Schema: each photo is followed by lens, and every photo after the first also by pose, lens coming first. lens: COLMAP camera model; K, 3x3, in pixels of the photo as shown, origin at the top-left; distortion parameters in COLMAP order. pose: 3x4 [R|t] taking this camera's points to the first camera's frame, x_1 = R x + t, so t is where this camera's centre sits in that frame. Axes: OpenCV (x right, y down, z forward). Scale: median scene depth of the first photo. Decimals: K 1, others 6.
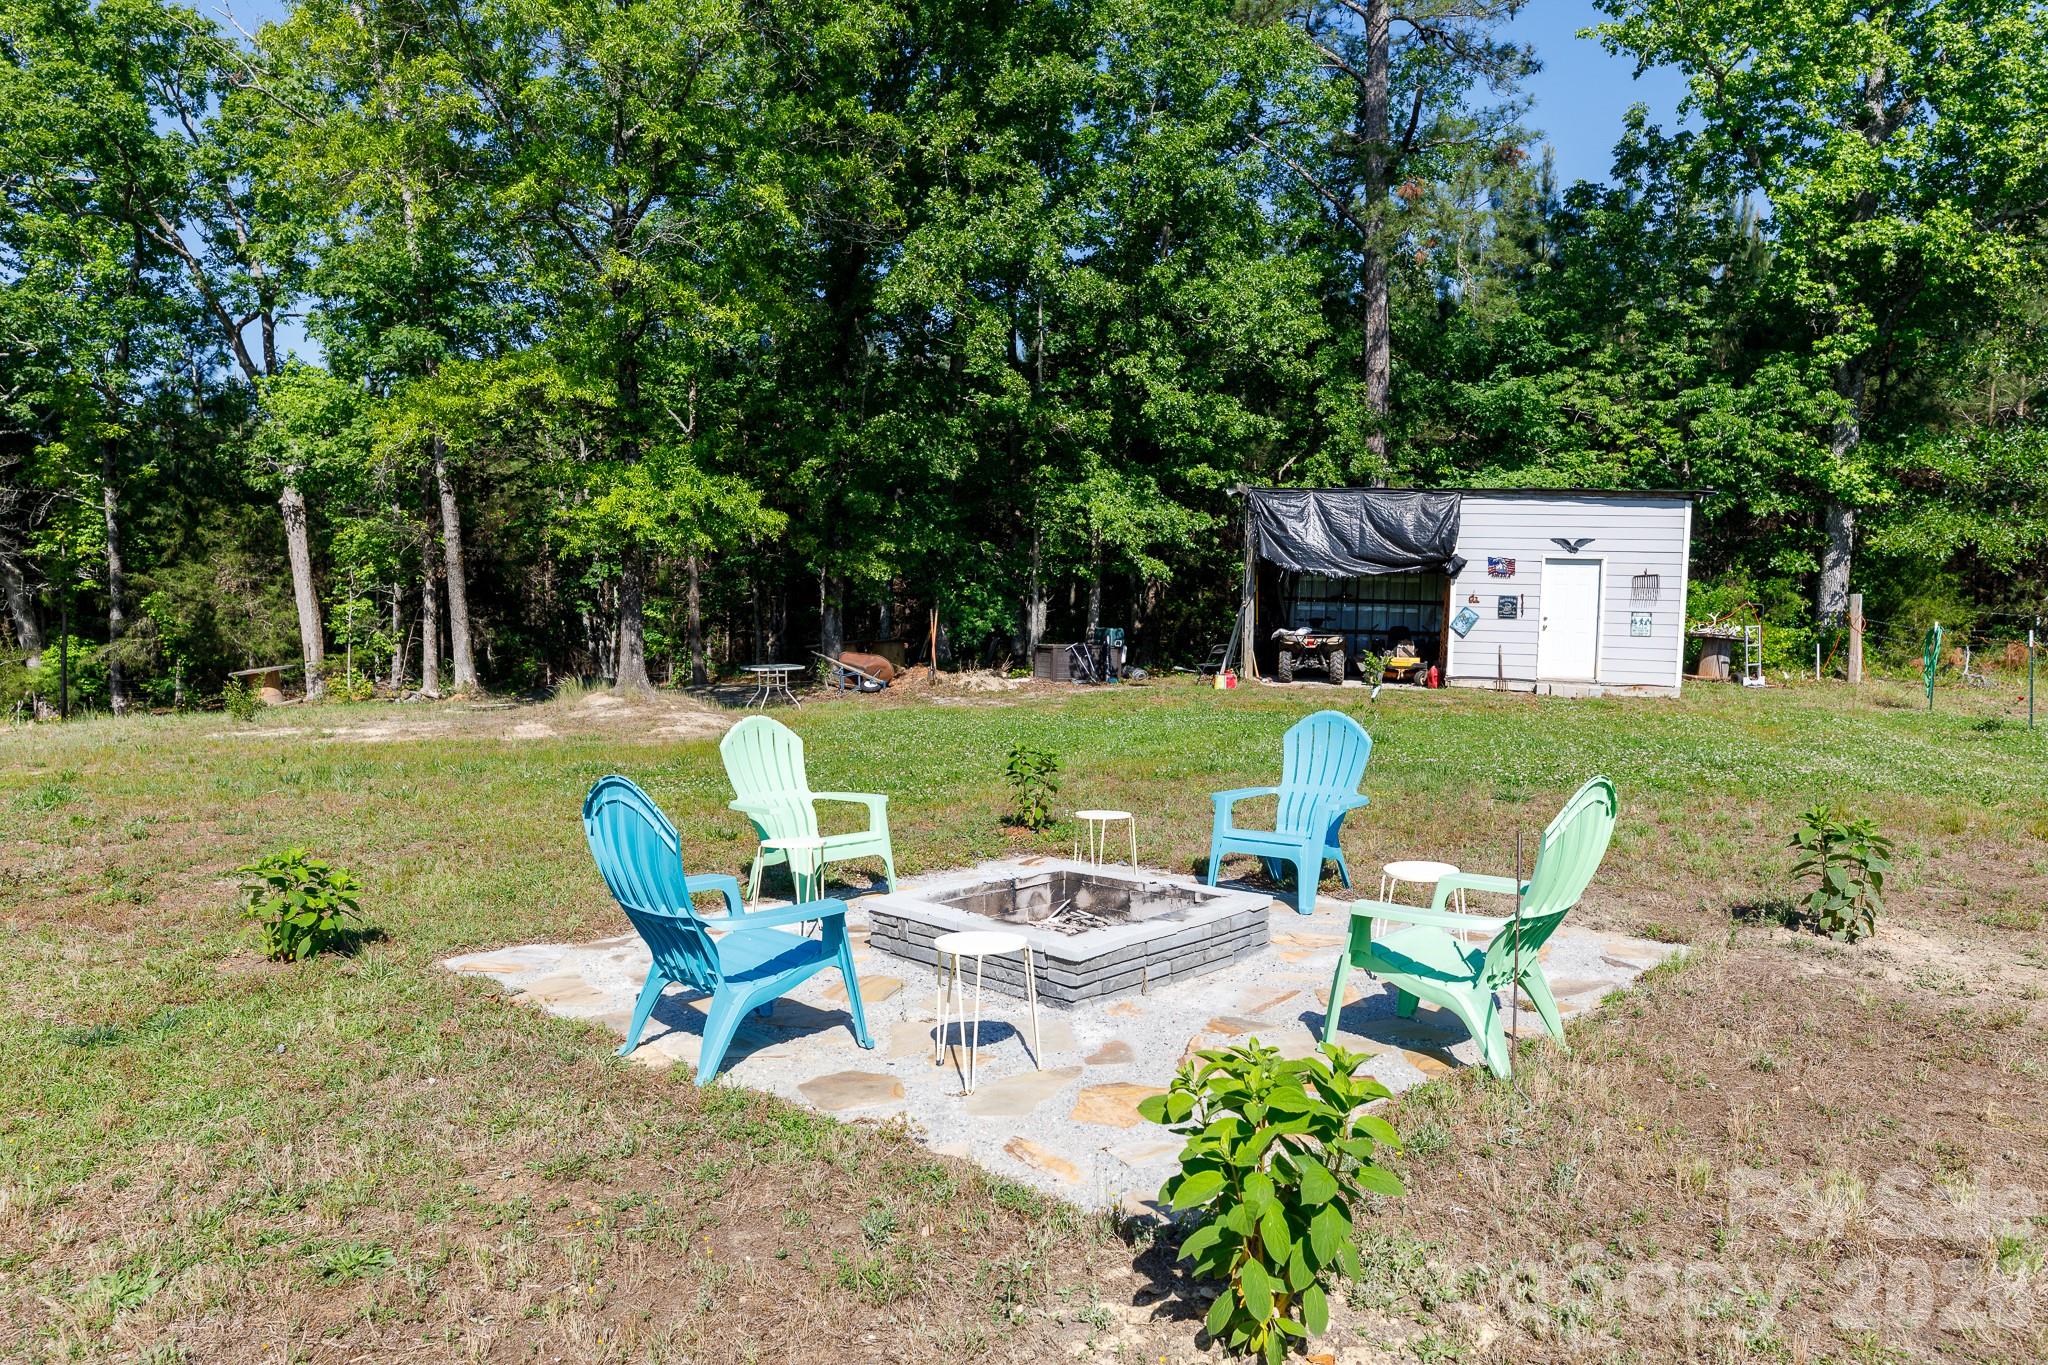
lens RADIAL K [[1412.1, 0, 1022.3], [0, 1412.1, 668.5], [0, 0, 1]] dist [0.015916, 0.015826]
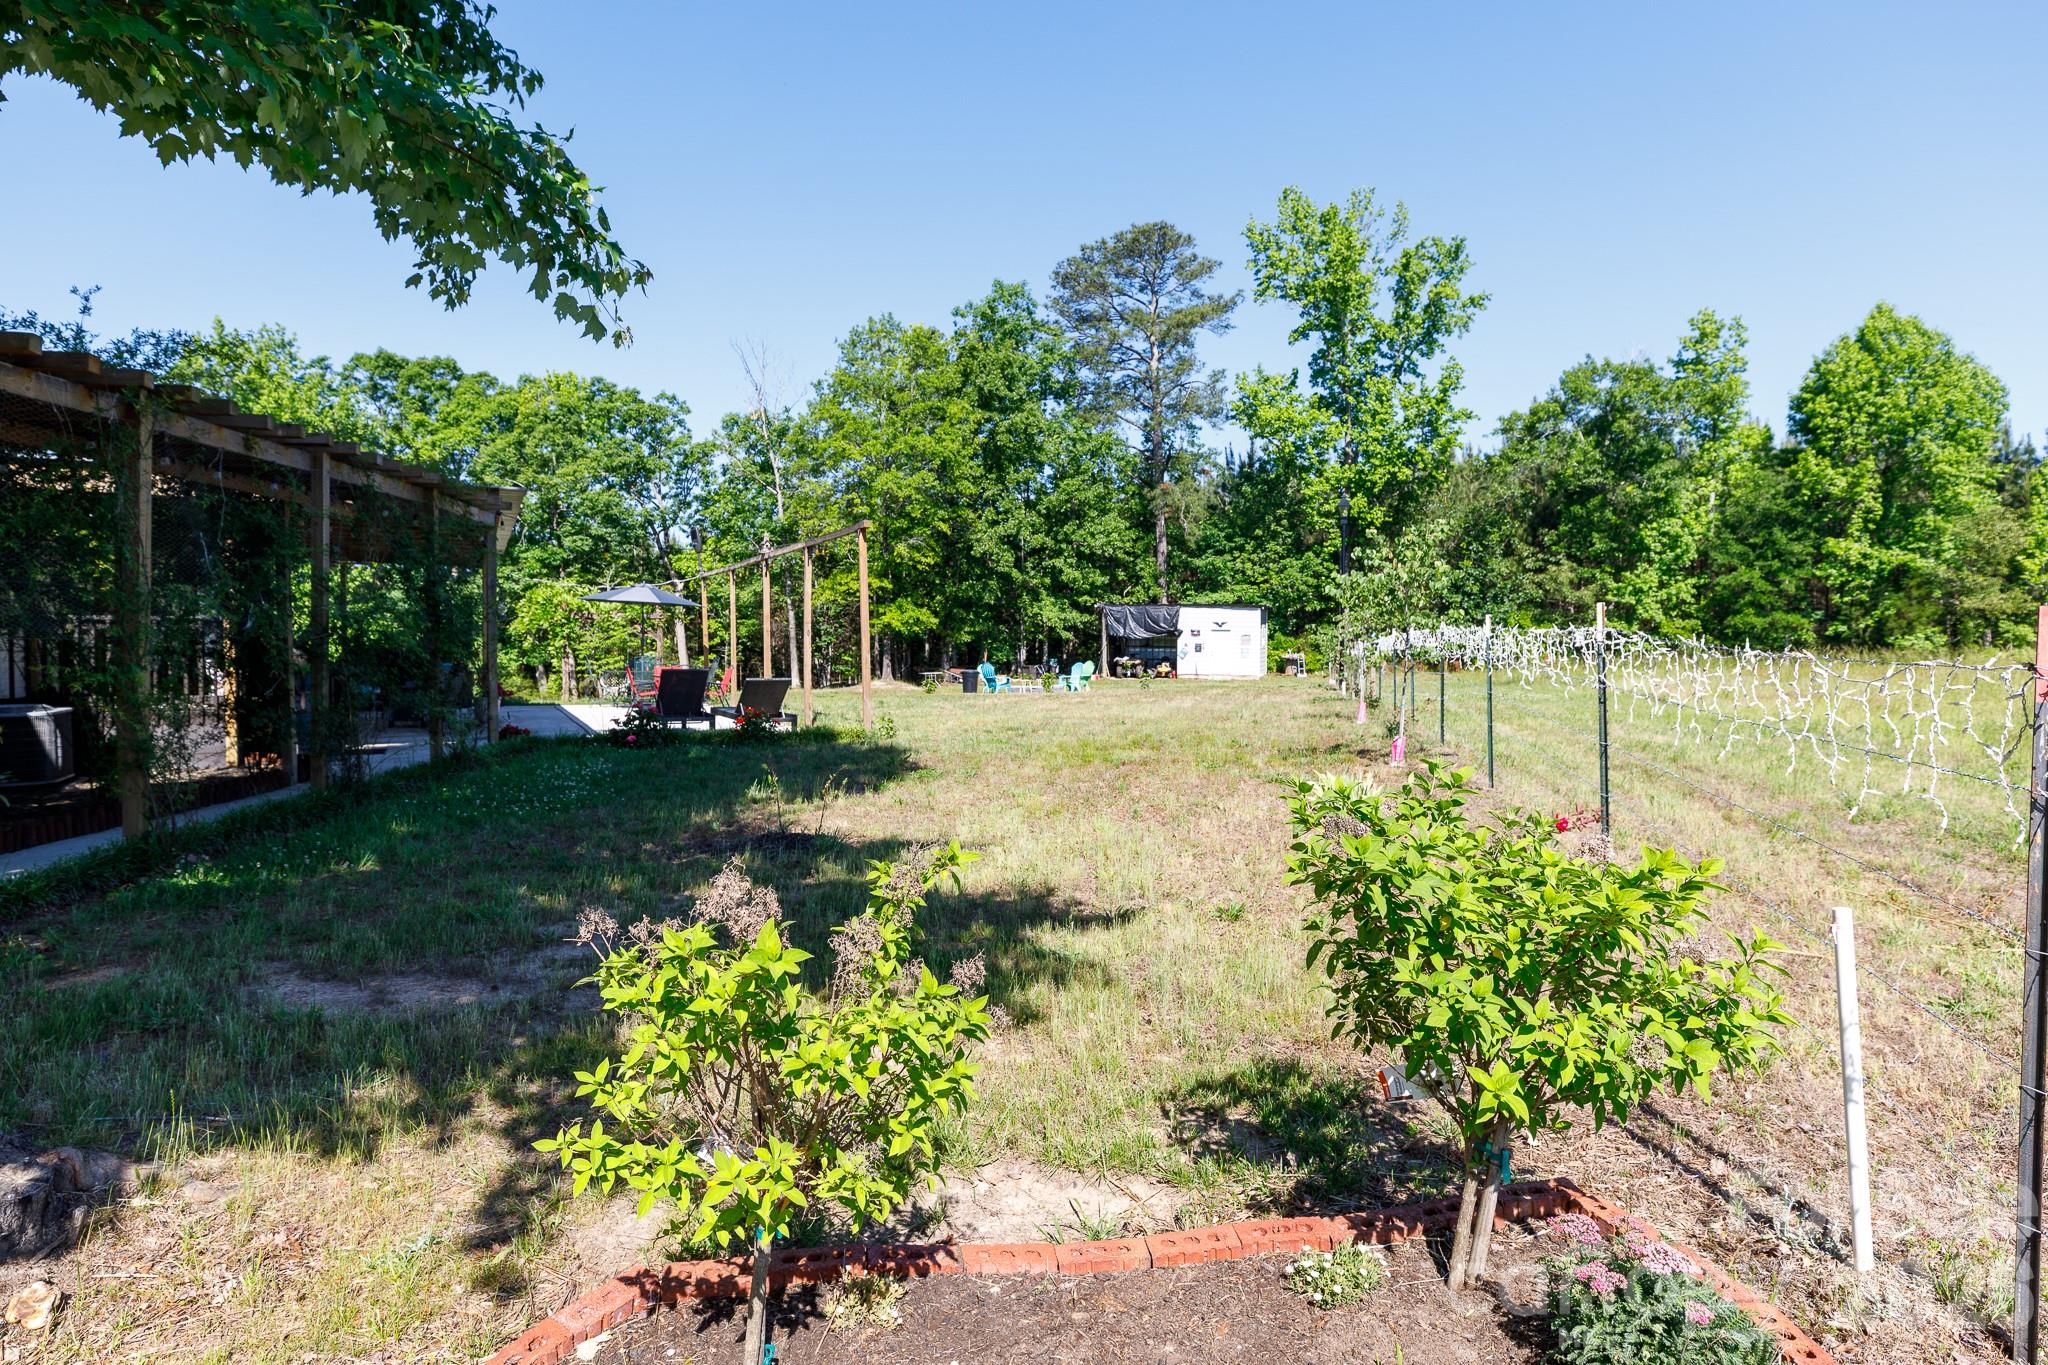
lens RADIAL K [[1171.4, 0, 1020.2], [0, 1171.4, 683.6], [0, 0, 1]] dist [0.028872, -0.001903]
pose [[0.999643, -0.017247, 0.020408, -0.039633], [0.017745, 0.999543, -0.024462, 0.067277], [-0.019977, 0.024815, 0.999492, -1.122825]]
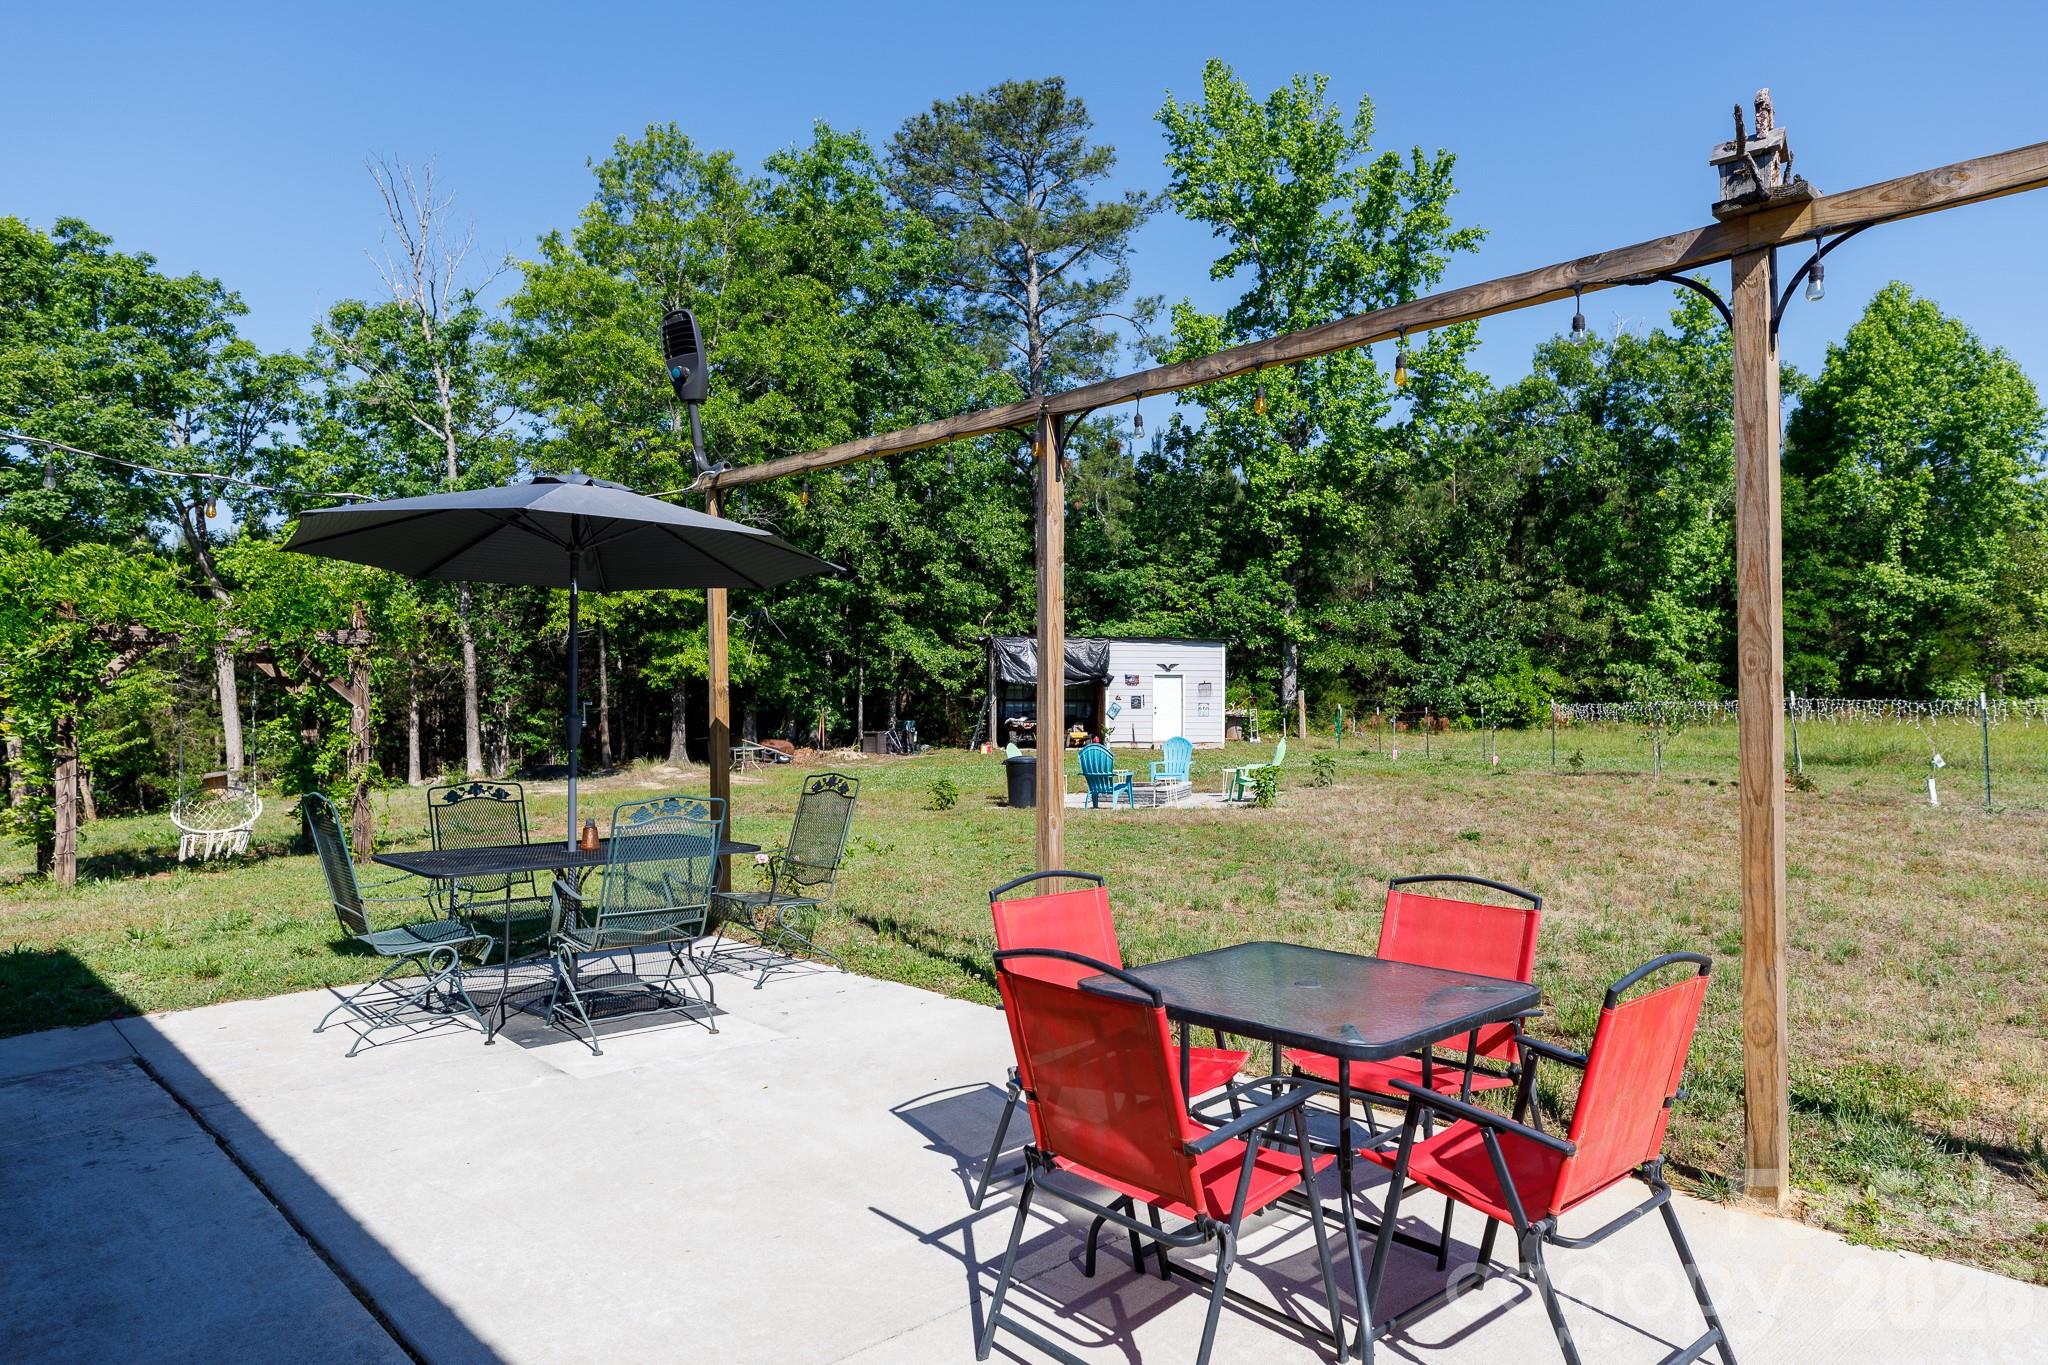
lens RADIAL K [[1295.5, 0, 1019.6], [0, 1295.5, 676.5], [0, 0, 1]] dist [0.032148, 0.003781]
pose [[0.945296, -0.017569, 0.325740, -0.308183], [0.039494, 0.997367, -0.060815, 0.017303], [-0.323814, 0.070353, 0.943501, -0.473412]]
